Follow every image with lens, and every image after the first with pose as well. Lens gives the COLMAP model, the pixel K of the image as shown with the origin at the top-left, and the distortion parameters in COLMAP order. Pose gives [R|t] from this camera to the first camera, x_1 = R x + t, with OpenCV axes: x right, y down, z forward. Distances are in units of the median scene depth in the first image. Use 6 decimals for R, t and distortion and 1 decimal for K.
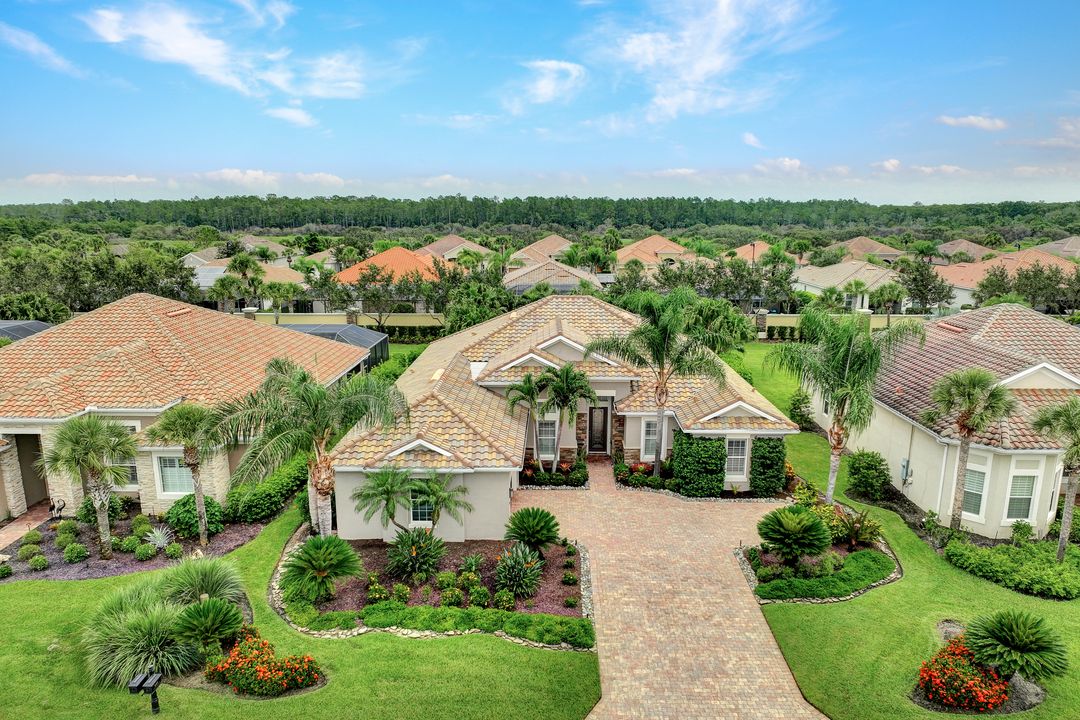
lens RADIAL K [[754.9, 0, 538.1], [0, 754.9, 385.4], [0, 0, 1]] dist [0.004764, 0.007105]
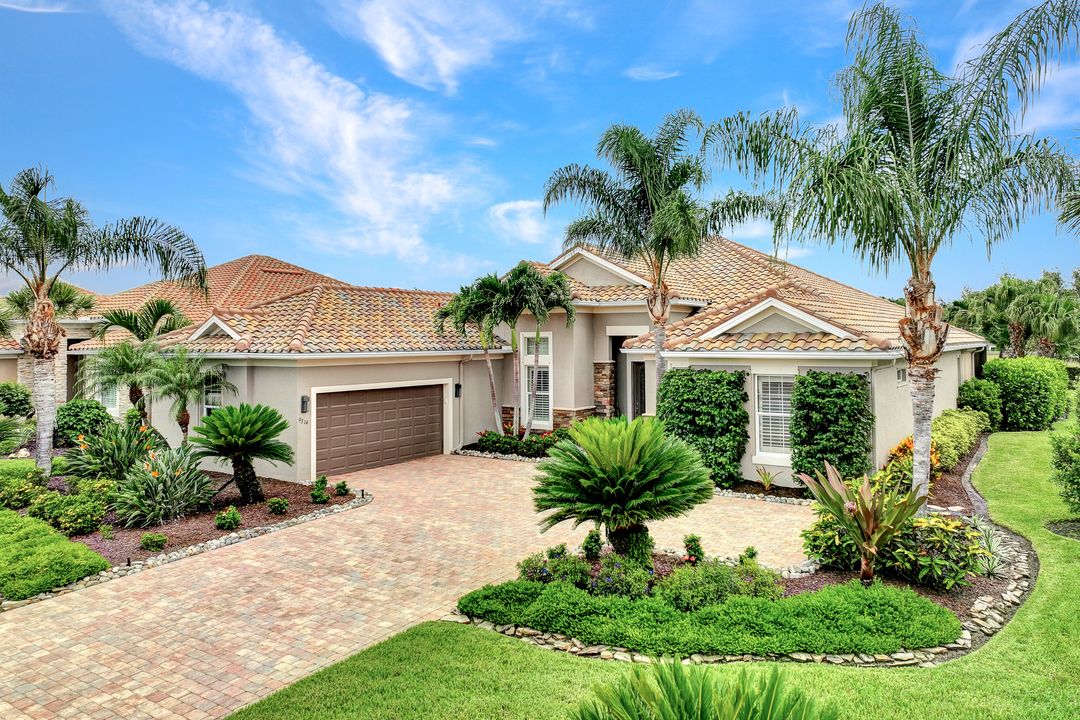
lens RADIAL K [[746.2, 0, 540.0], [0, 746.2, 360.0], [0, 0, 1]] dist [0.005005, 0.004394]
pose [[0.836594, 0.008626, -0.547756, 0.421452], [-0.114920, 0.980392, -0.160080, 0.163694], [0.535635, 0.196870, 0.821181, 0.526301]]
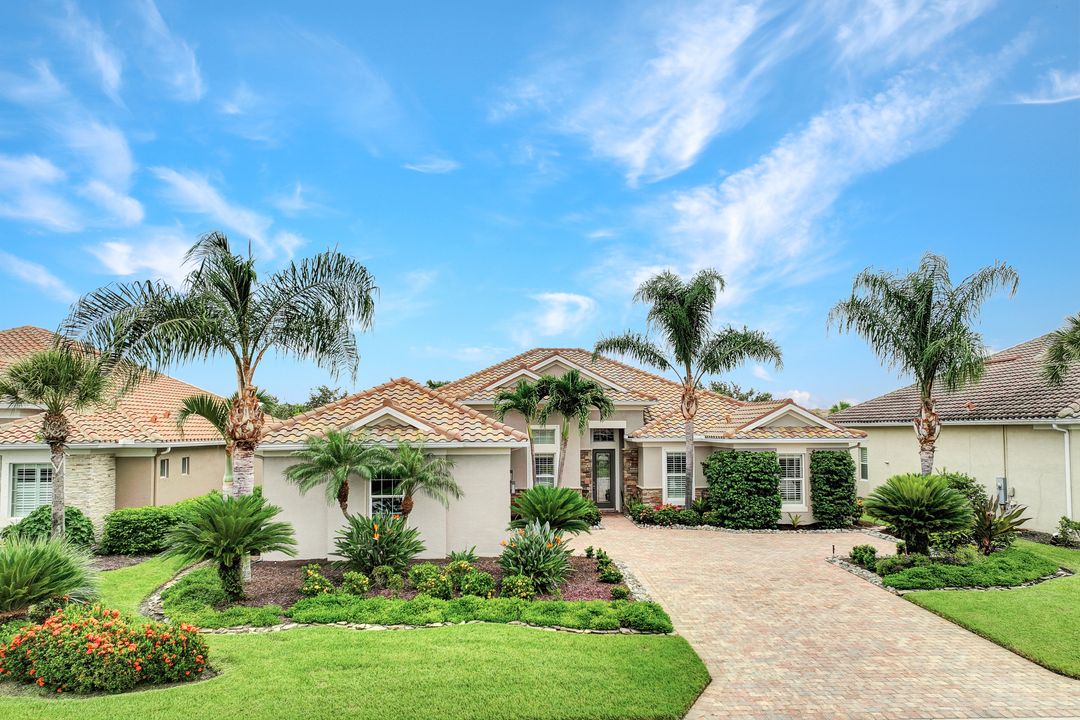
lens RADIAL K [[754.9, 0, 538.1], [0, 754.9, 385.4], [0, 0, 1]] dist [0.004764, 0.007105]
pose [[0.997691, -0.001606, 0.067891, -0.053489], [0.020600, 0.959774, -0.280016, 0.224866], [-0.064710, 0.280768, 0.957592, 0.253266]]
